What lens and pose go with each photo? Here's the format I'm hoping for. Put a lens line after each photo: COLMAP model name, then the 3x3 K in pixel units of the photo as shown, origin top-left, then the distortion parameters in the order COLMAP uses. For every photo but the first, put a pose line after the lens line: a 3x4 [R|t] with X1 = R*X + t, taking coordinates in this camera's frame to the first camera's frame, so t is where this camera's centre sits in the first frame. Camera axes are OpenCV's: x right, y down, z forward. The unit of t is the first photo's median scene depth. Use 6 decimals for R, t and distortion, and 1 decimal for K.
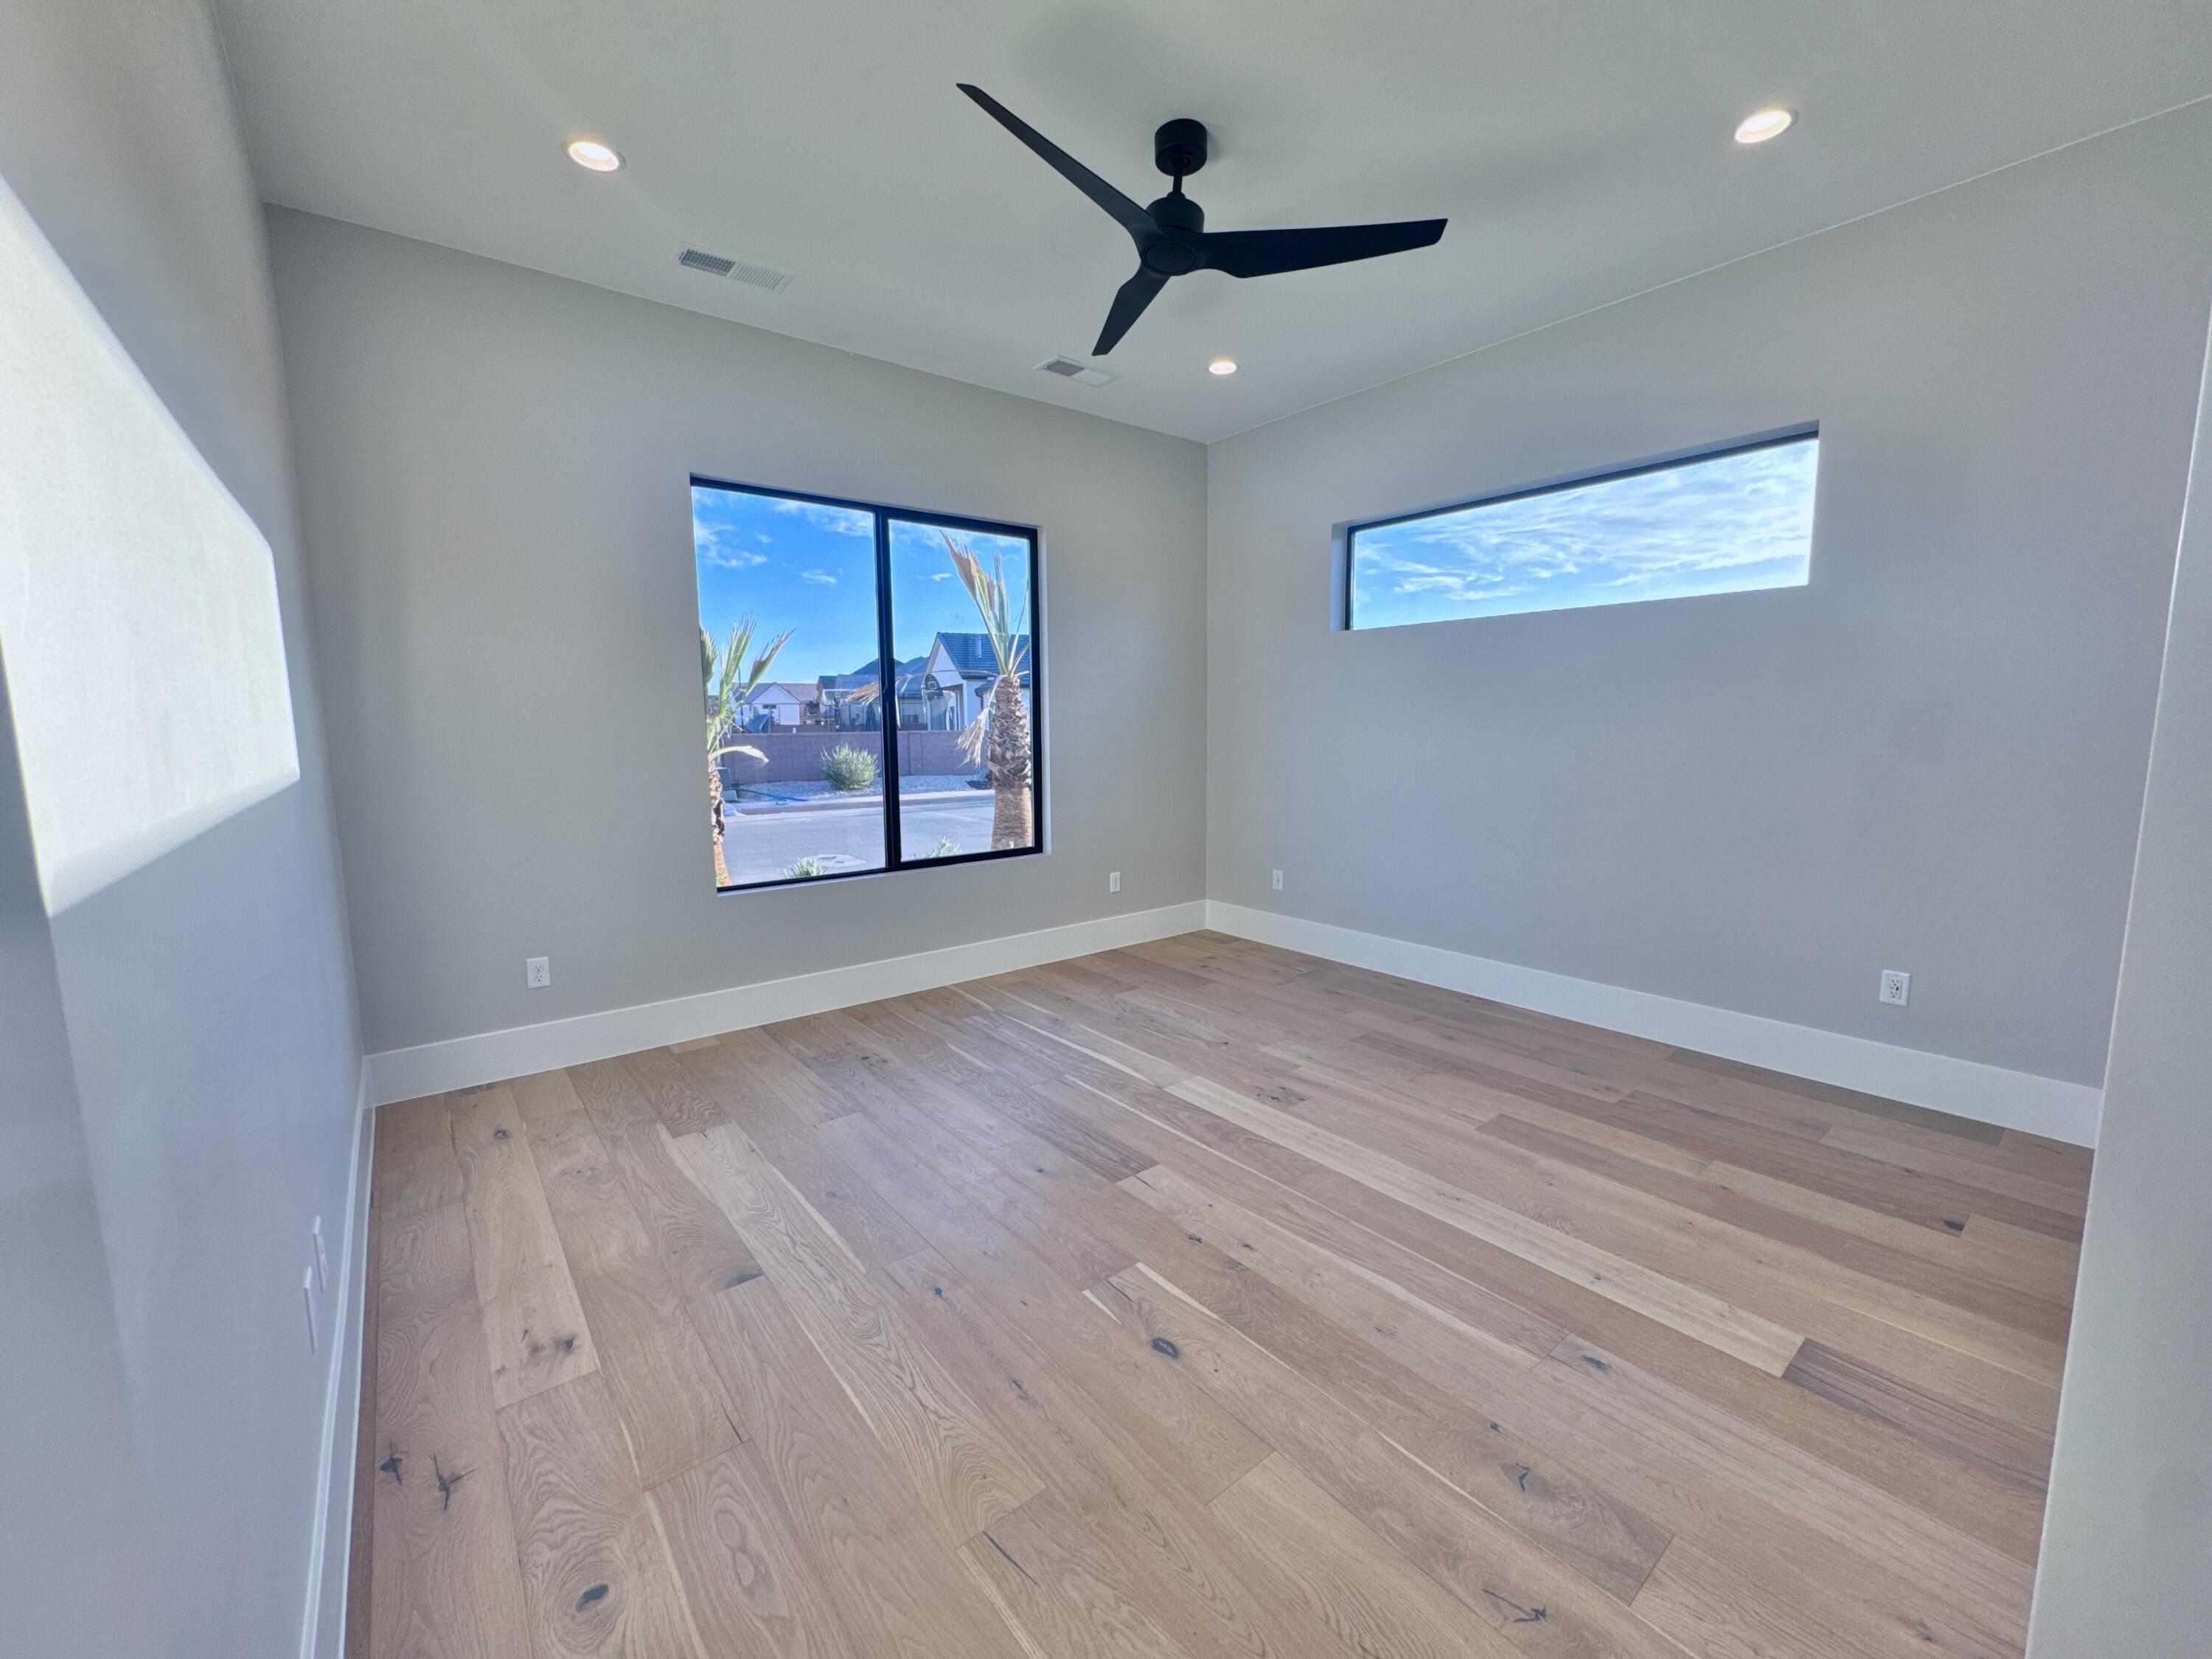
lens RADIAL K [[876.7, 0, 1118.0], [0, 876.7, 818.2], [0, 0, 1]] dist [-0.003439, 0.000408]
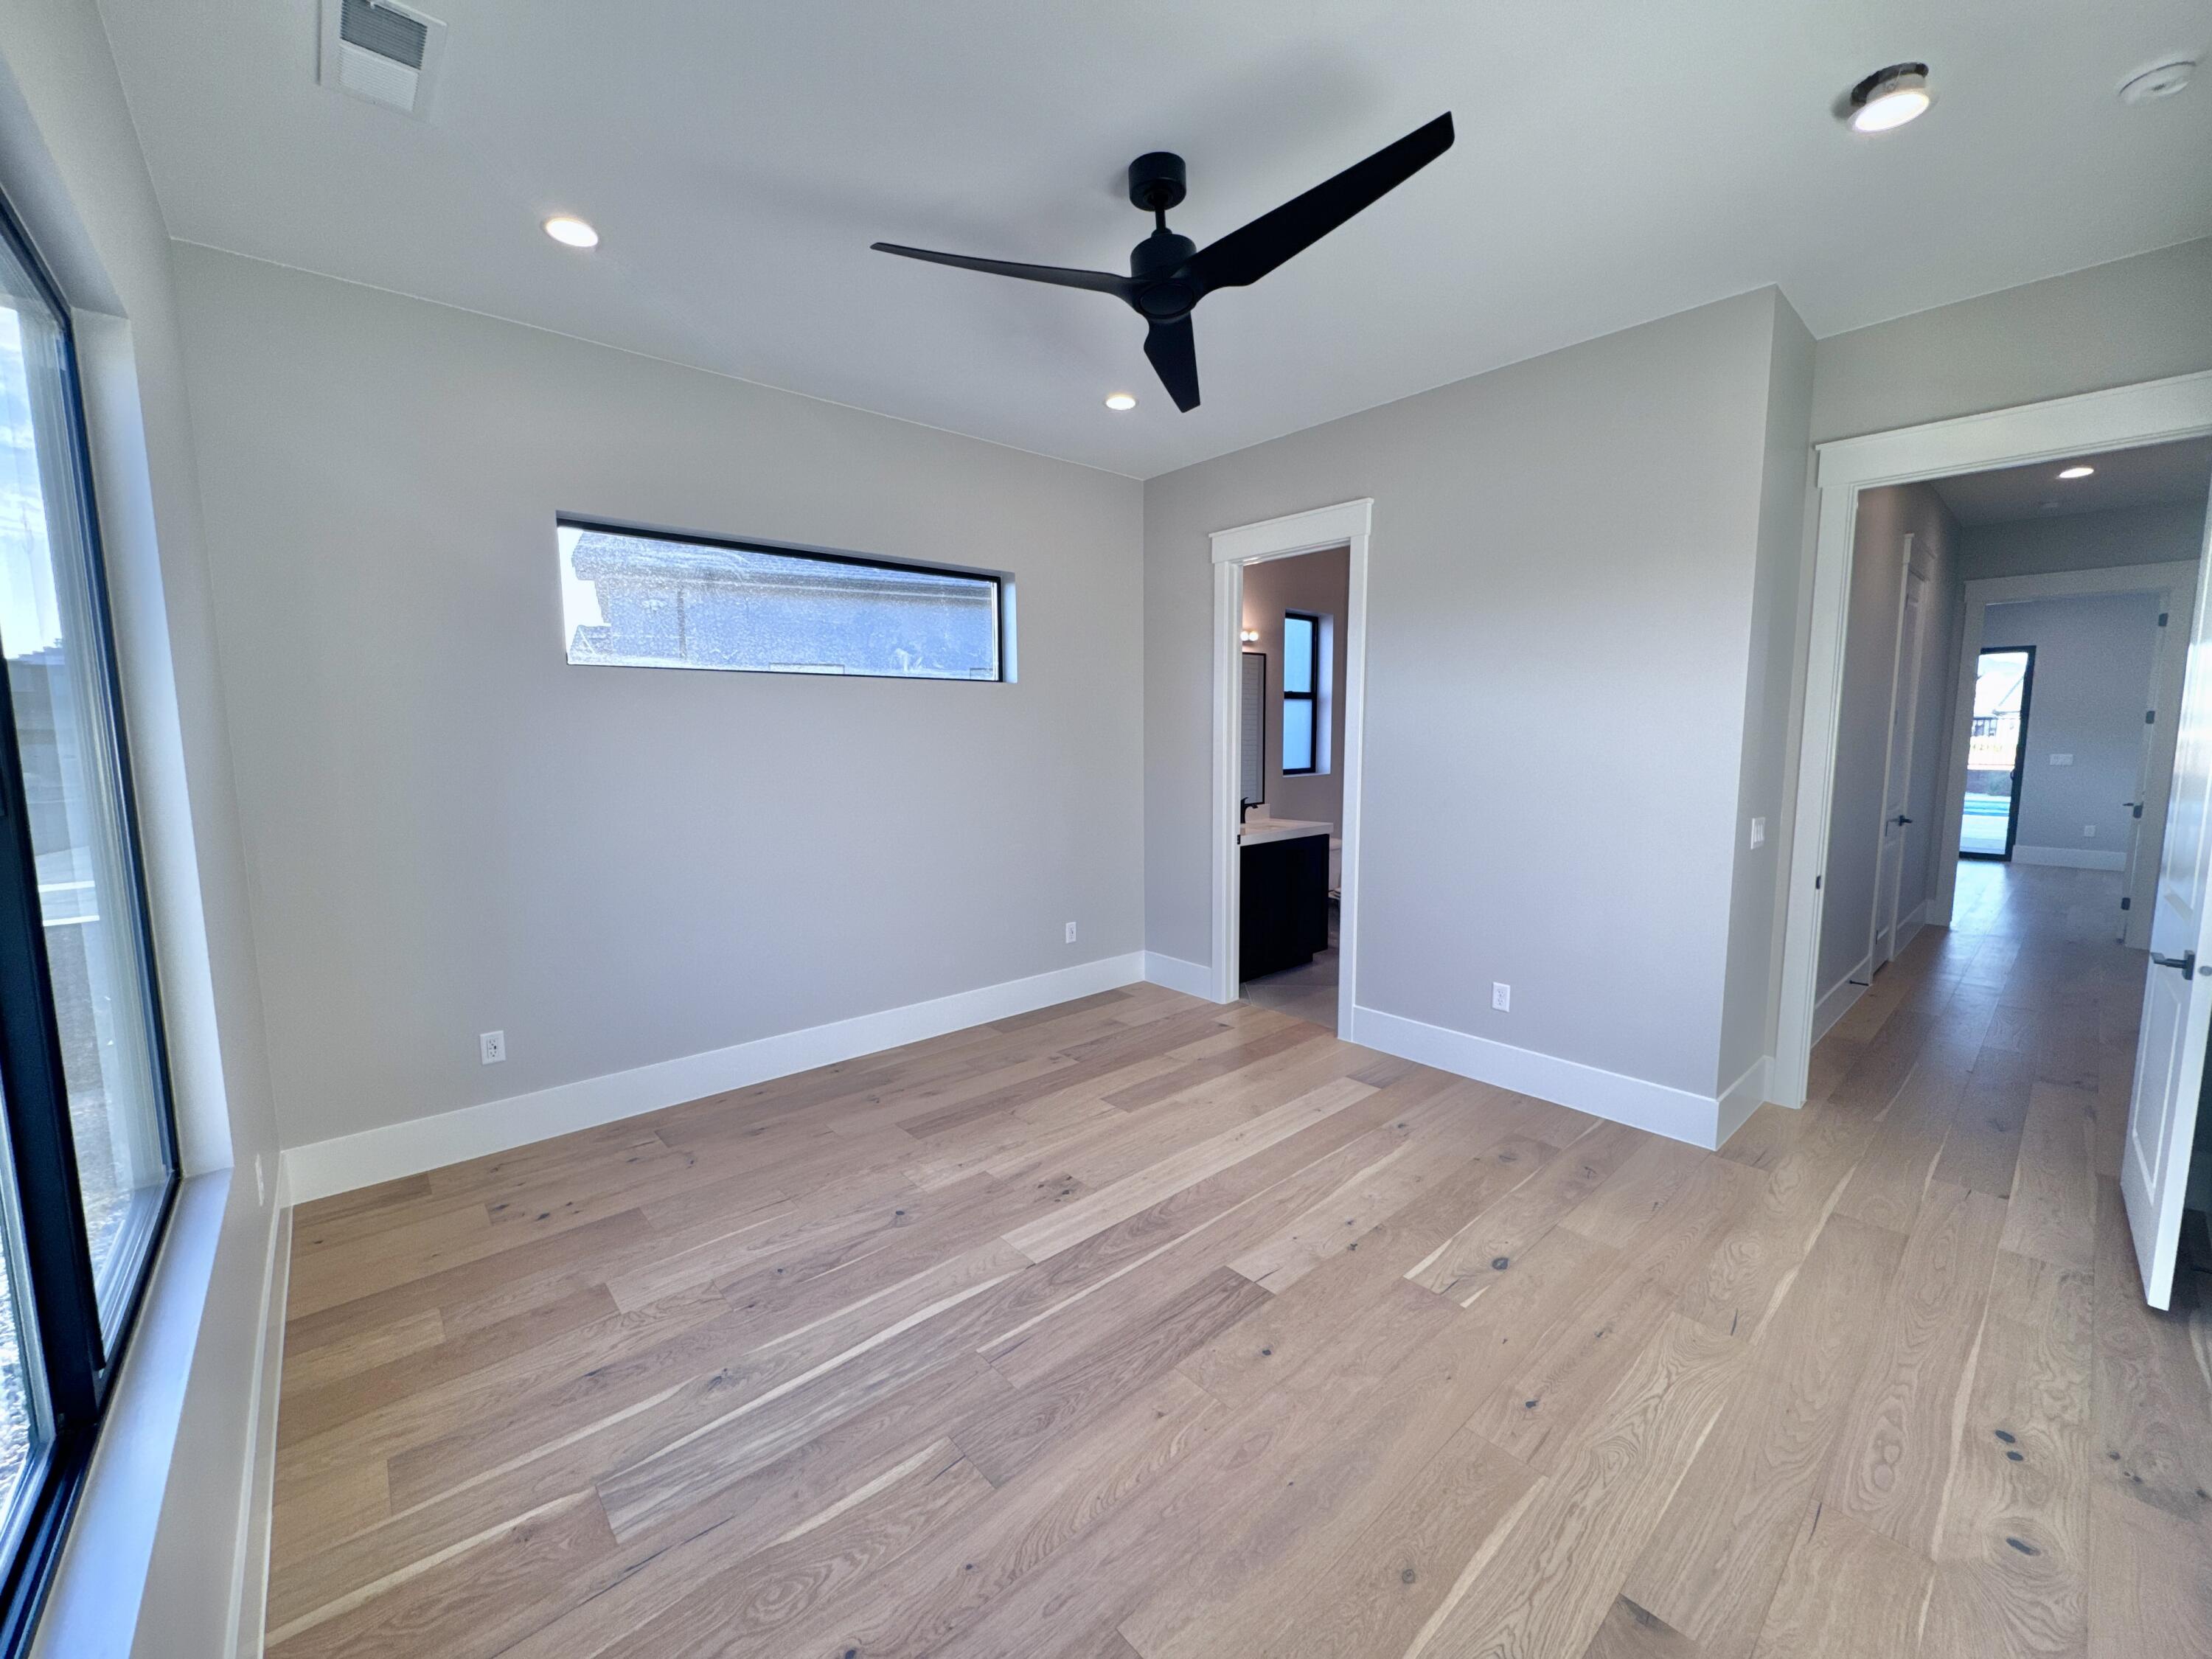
lens RADIAL K [[876.7, 0, 1111.8], [0, 876.7, 837.7], [0, 0, 1]] dist [-0.003439, 0.000408]
pose [[-0.035402, -0.110243, 0.993274, -0.829816], [0.118388, 0.986436, 0.113703, -0.179180], [-0.992336, 0.121617, -0.021871, 1.086924]]
